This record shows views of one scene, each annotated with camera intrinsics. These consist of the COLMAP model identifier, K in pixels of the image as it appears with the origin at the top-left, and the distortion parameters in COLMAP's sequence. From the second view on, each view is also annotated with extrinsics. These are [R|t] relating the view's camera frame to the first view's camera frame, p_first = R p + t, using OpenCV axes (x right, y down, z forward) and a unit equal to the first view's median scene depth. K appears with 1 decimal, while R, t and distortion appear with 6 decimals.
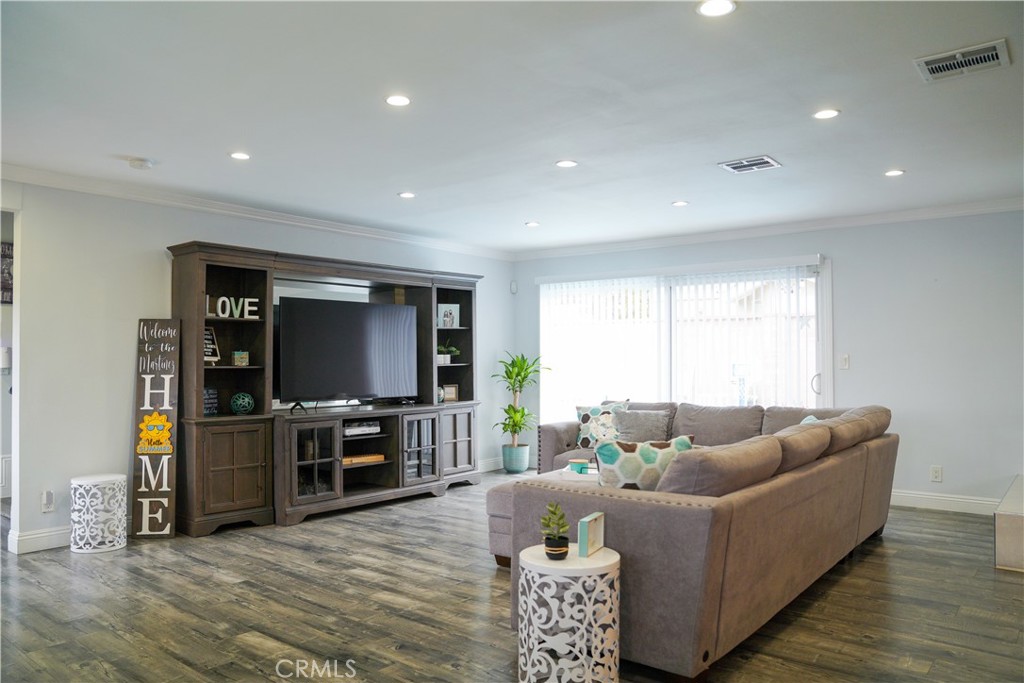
lens RADIAL K [[737.0, 0, 512.0], [0, 737.0, 341.5], [0, 0, 1]] dist [-0.138422, 0.102274]
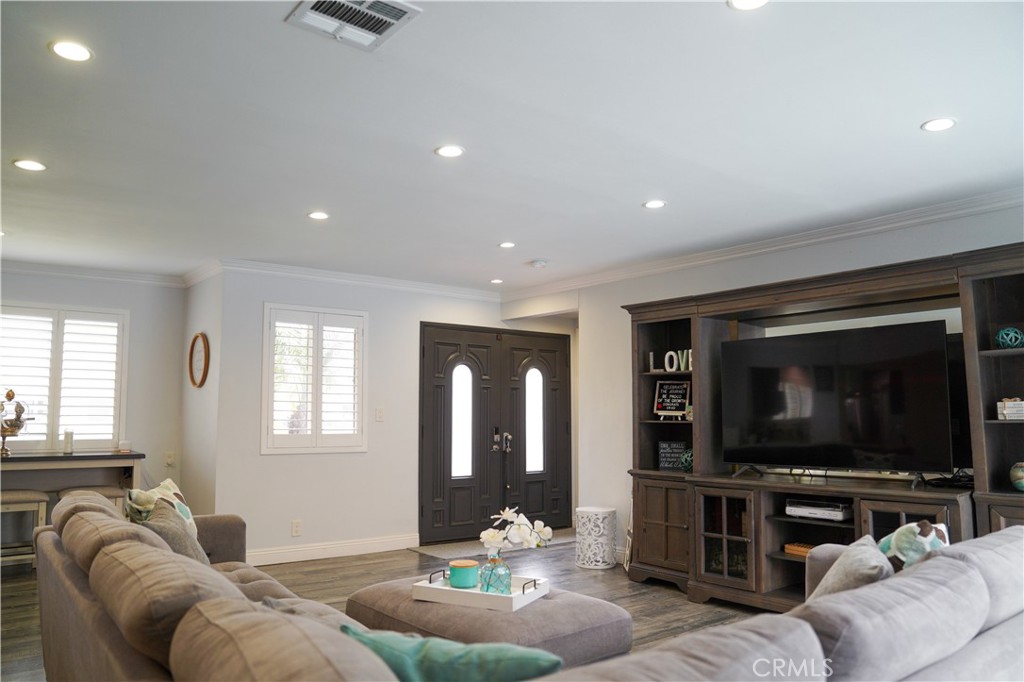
lens RADIAL K [[727.0, 0, 503.0], [0, 727.0, 345.8], [0, 0, 1]] dist [-0.111403, 0.091496]
pose [[-0.224901, -0.090426, -0.970177, 0.622800], [0.027031, 0.994722, -0.098980, 0.023497], [0.974007, -0.048486, -0.221270, 0.987150]]
